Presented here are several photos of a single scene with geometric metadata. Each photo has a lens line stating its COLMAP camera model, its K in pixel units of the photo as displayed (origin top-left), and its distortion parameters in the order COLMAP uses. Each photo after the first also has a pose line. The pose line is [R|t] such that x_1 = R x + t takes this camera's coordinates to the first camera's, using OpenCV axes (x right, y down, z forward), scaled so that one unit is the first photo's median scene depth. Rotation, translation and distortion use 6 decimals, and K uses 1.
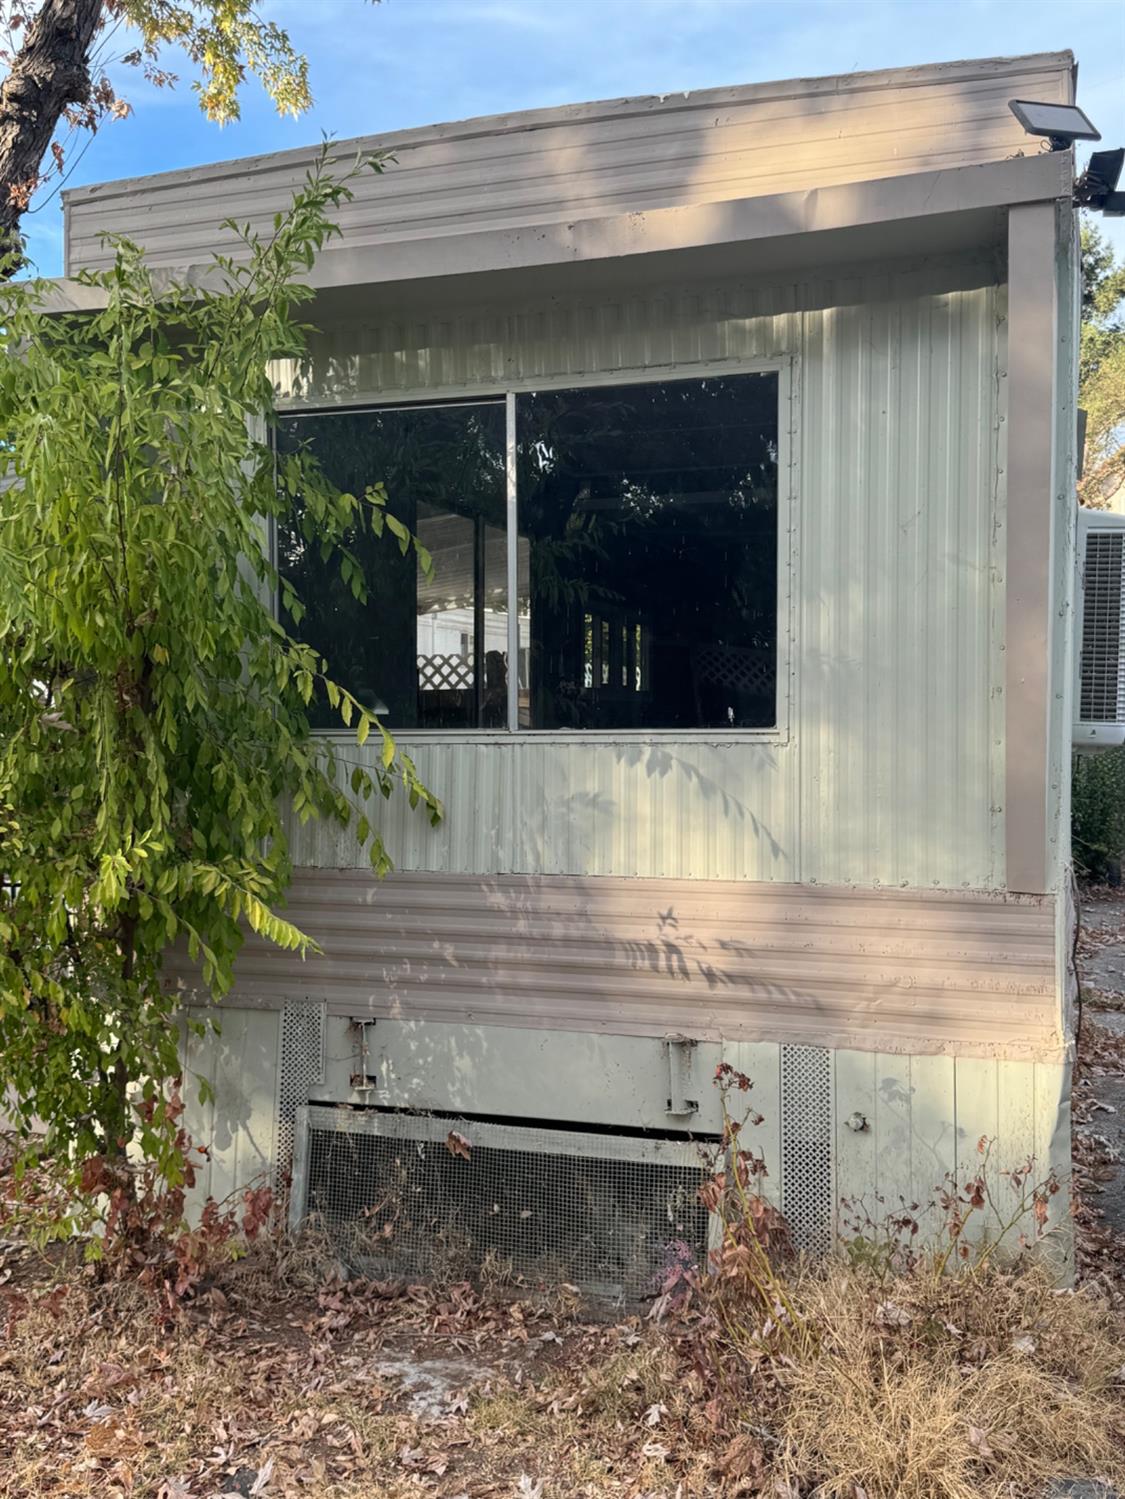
lens RADIAL K [[1452.0, 0, 565.7], [0, 1452.0, 752.6], [0, 0, 1]] dist [0.051188, 0.000000]
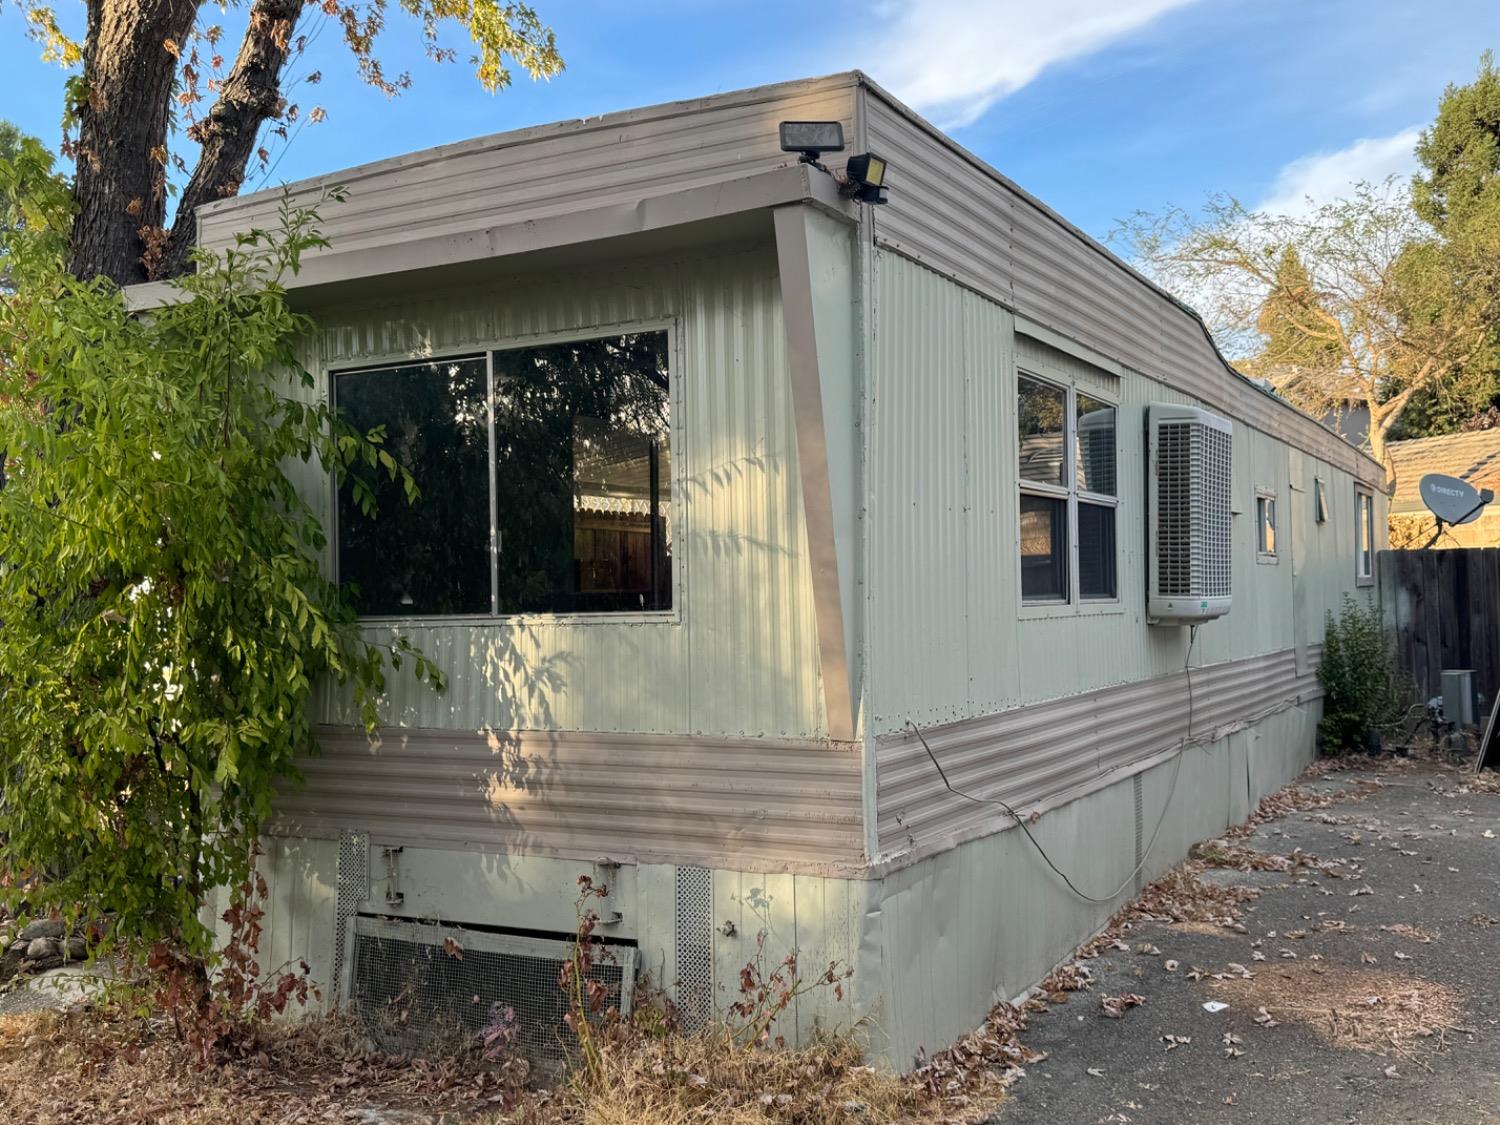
lens RADIAL K [[1452.9, 0, 747.7], [0, 1452.9, 565.9], [0, 0, 1]] dist [0.051188, 0.000000]
pose [[0.984981, -0.021192, -0.171356, 0.399920], [0.013741, 0.998913, -0.044550, 0.001118], [0.172114, 0.041527, 0.984201, -0.207628]]
